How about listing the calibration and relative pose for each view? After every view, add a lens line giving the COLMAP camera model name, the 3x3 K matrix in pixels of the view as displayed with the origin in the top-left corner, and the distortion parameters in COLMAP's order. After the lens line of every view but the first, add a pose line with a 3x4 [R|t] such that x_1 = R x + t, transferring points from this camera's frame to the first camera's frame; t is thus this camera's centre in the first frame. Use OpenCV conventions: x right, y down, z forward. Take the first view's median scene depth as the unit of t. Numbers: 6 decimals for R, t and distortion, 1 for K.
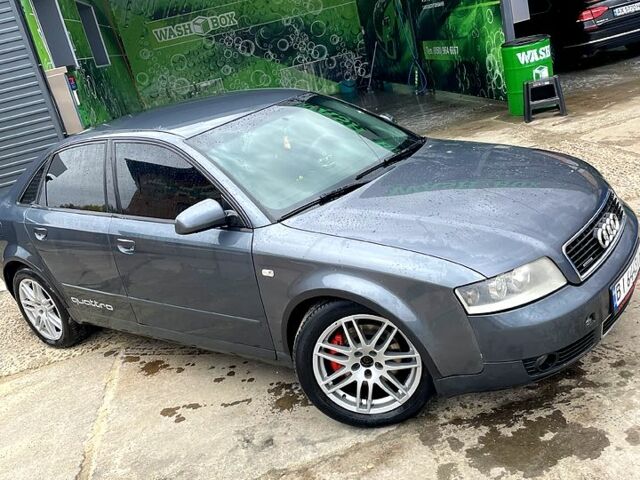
lens RADIAL K [[581.0, 0, 320.0], [0, 581.0, 240.0], [0, 0, 1]] dist [0.031676, -0.008627]
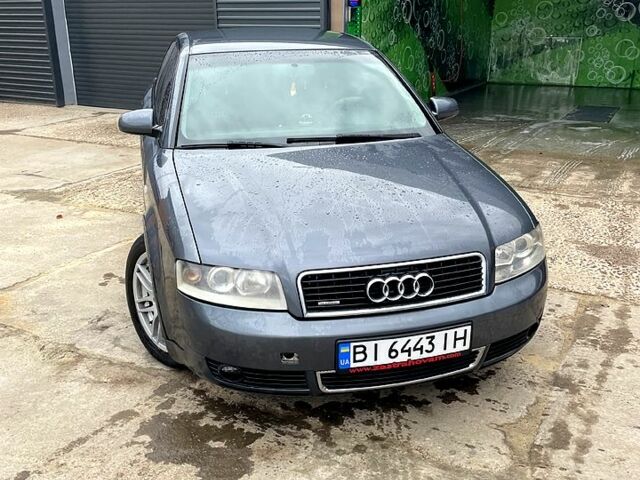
lens RADIAL K [[581.0, 0, 320.0], [0, 581.0, 240.0], [0, 0, 1]] dist [0.031676, -0.008627]
pose [[0.795828, 0.411478, -0.444235, 0.726983], [-0.368258, 0.911263, 0.184351, -0.184886], [0.480671, 0.016881, 0.876738, 0.216096]]
